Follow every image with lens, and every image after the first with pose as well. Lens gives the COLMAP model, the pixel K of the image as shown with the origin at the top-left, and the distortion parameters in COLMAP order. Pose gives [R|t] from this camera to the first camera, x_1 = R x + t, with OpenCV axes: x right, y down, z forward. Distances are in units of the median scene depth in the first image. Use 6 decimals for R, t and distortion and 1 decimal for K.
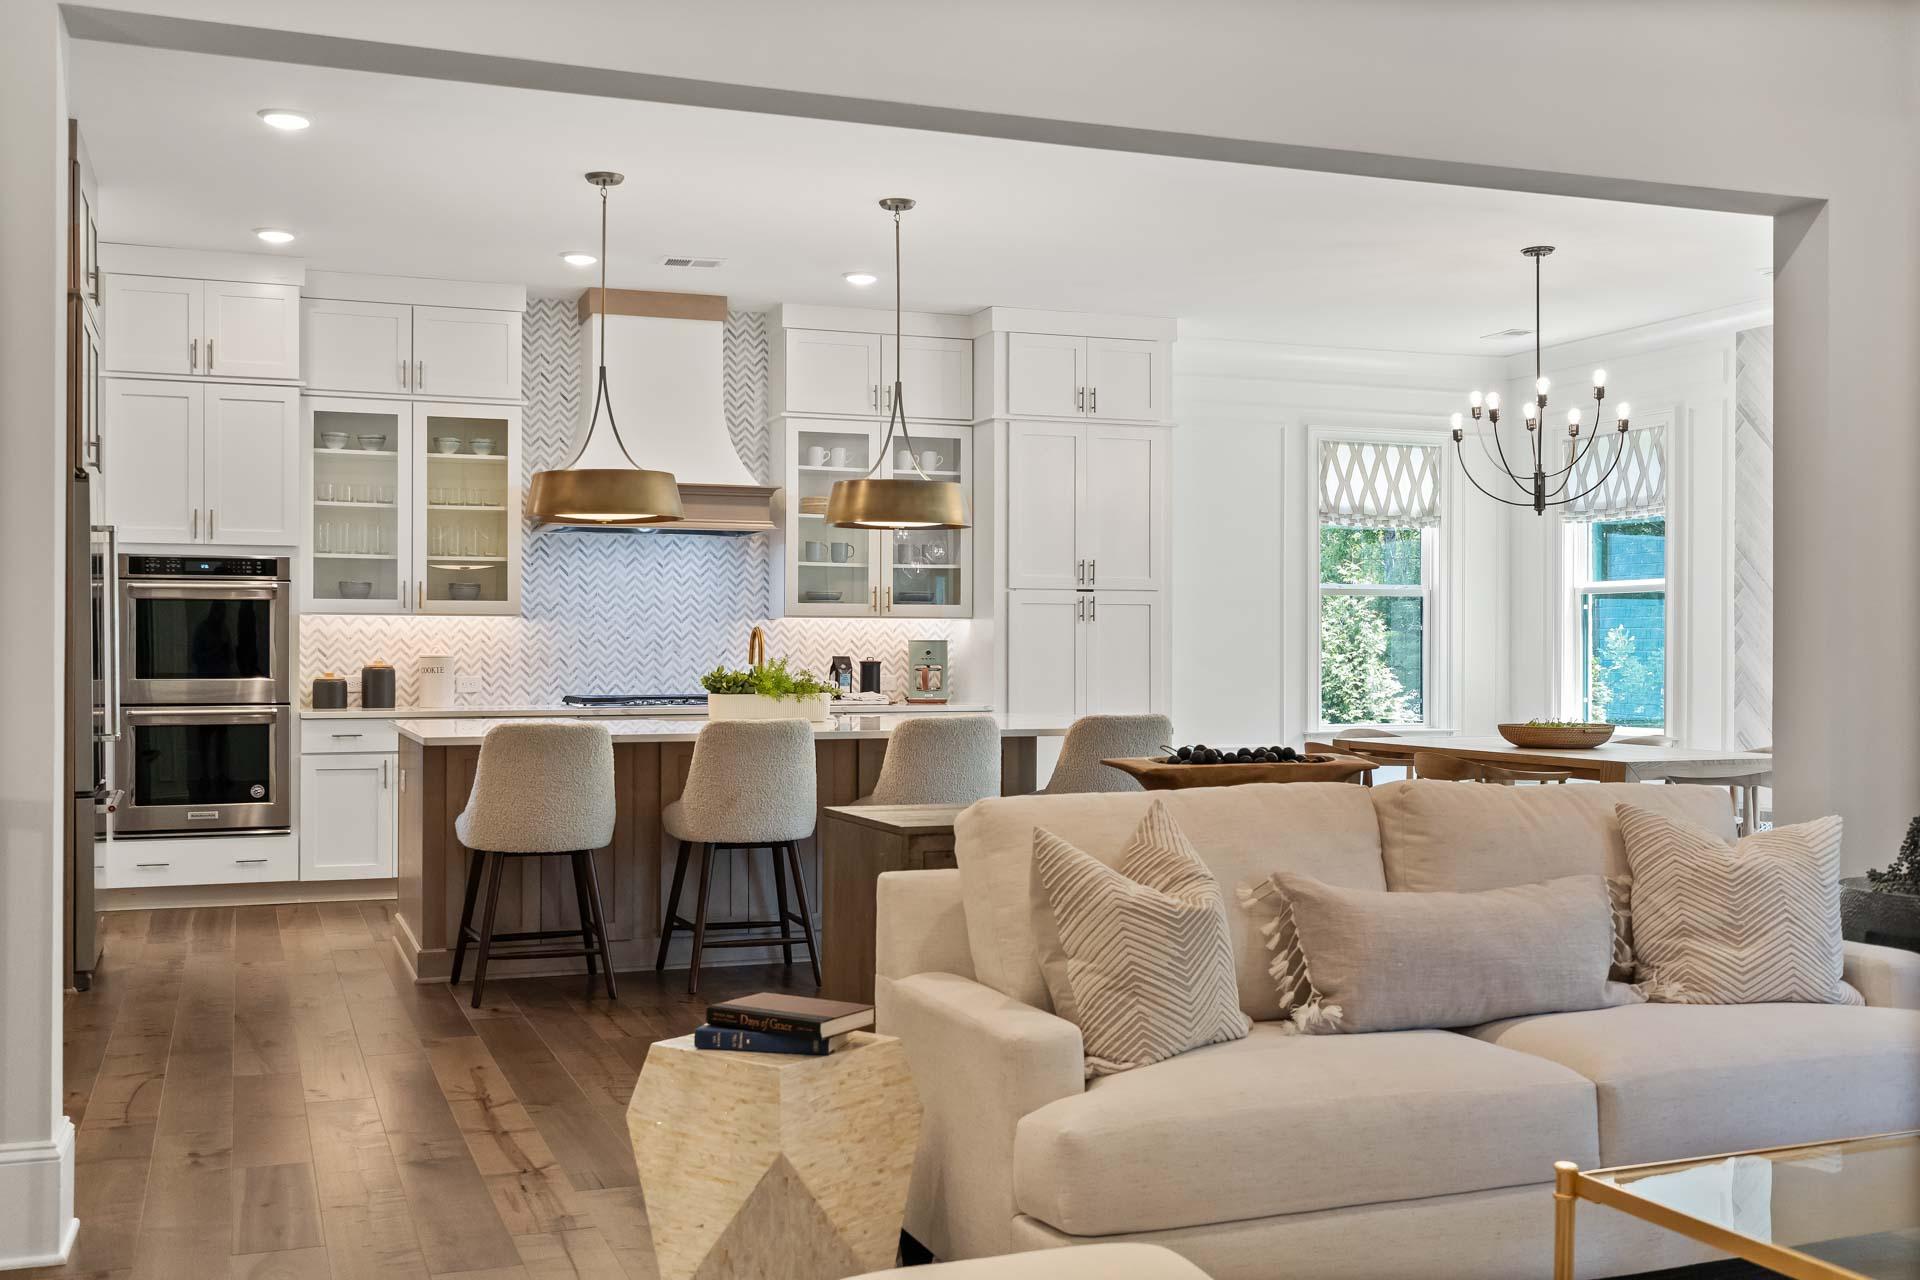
lens RADIAL K [[1904.2, 0, 960.1], [0, 1904.2, 642.5], [0, 0, 1]] dist [-0.021857, 0.000000]
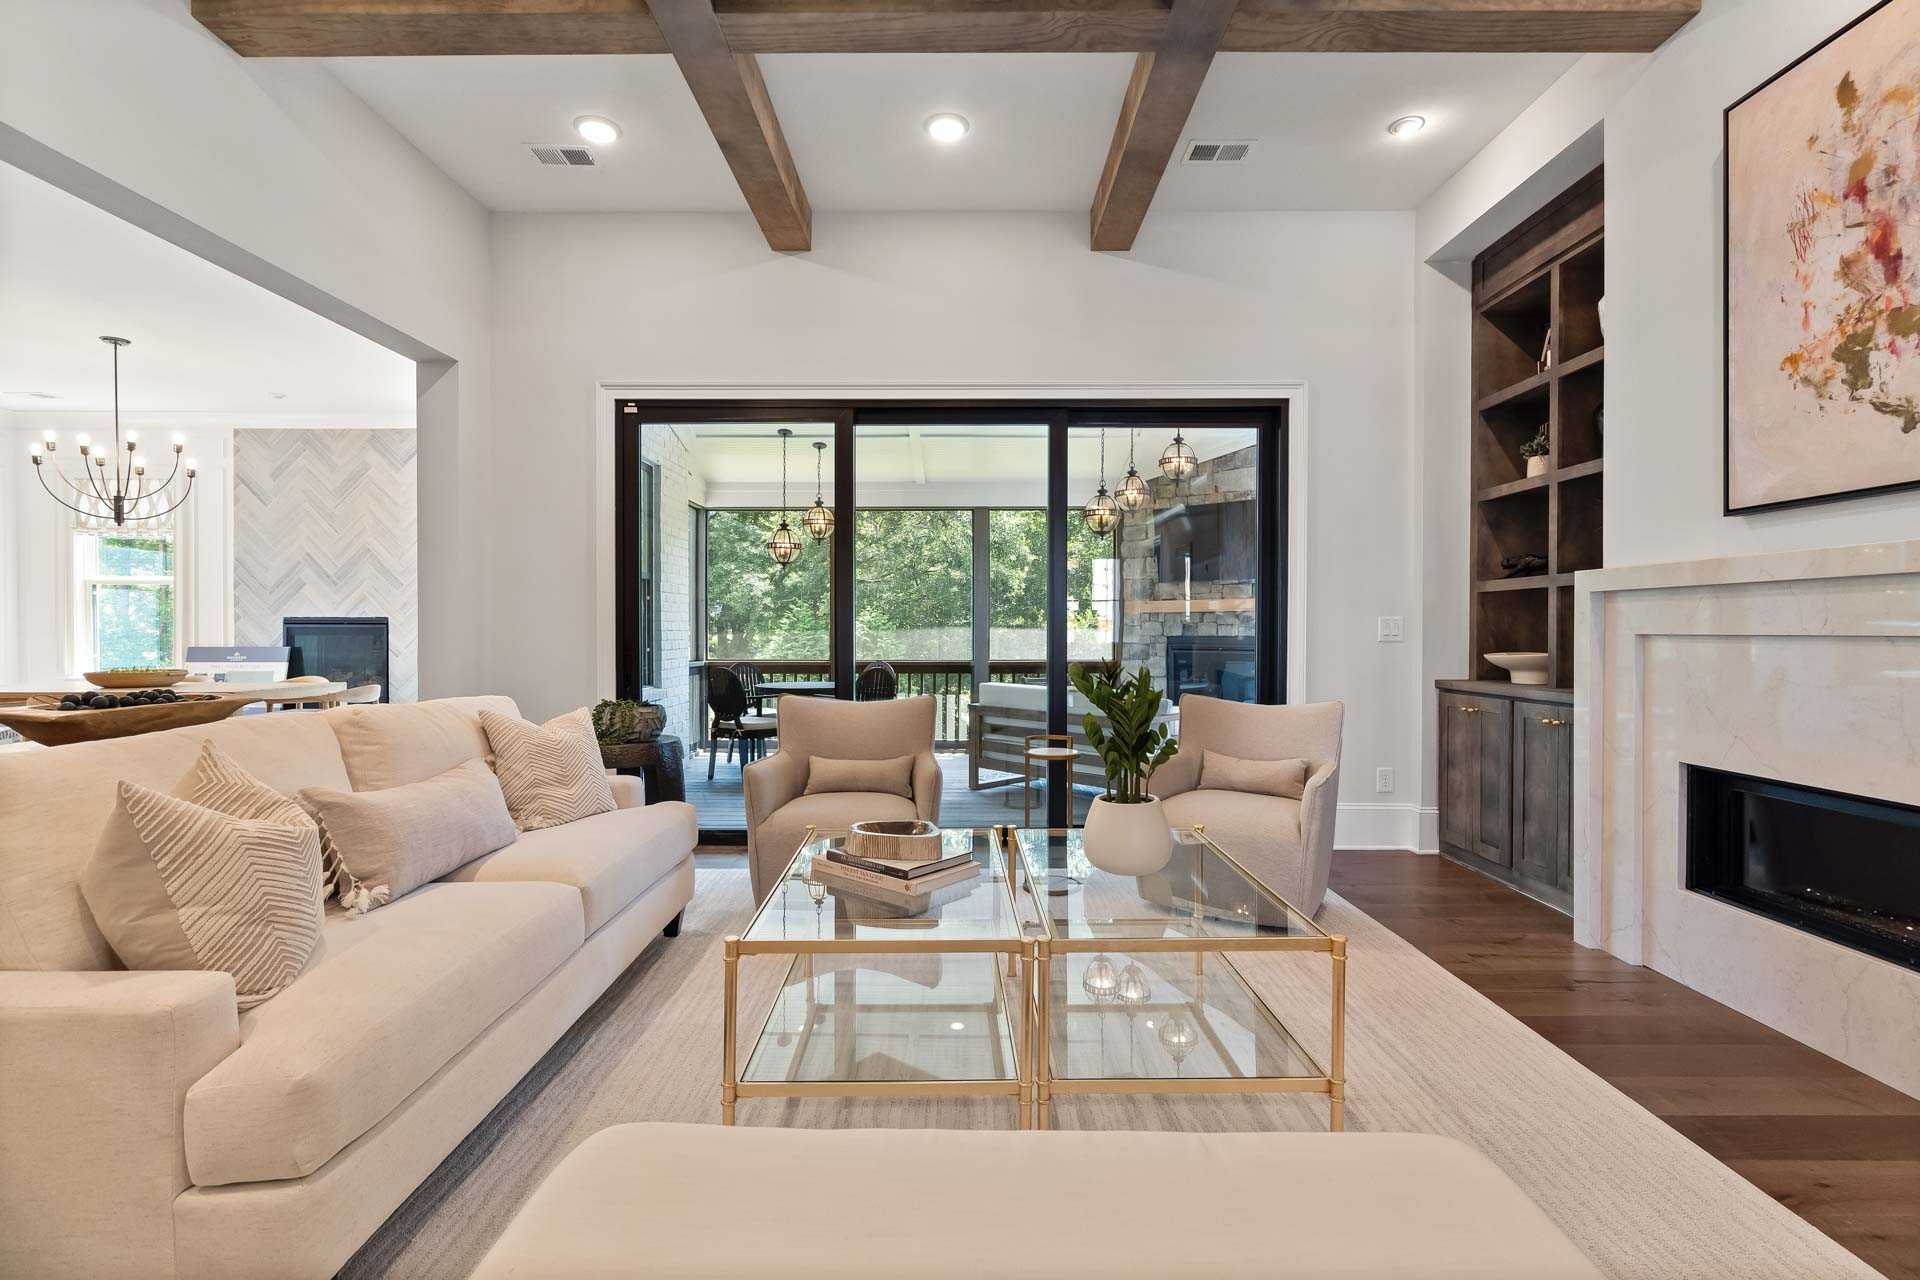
lens RADIAL K [[866.4, 0, 957.8], [0, 866.4, 643.7], [0, 0, 1]] dist [-0.001071, -0.000361]
pose [[0.359039, -0.014940, 0.933203, -0.185188], [-0.004732, 0.999830, 0.017827, 0.016652], [-0.933310, -0.010816, 0.358908, 0.401872]]
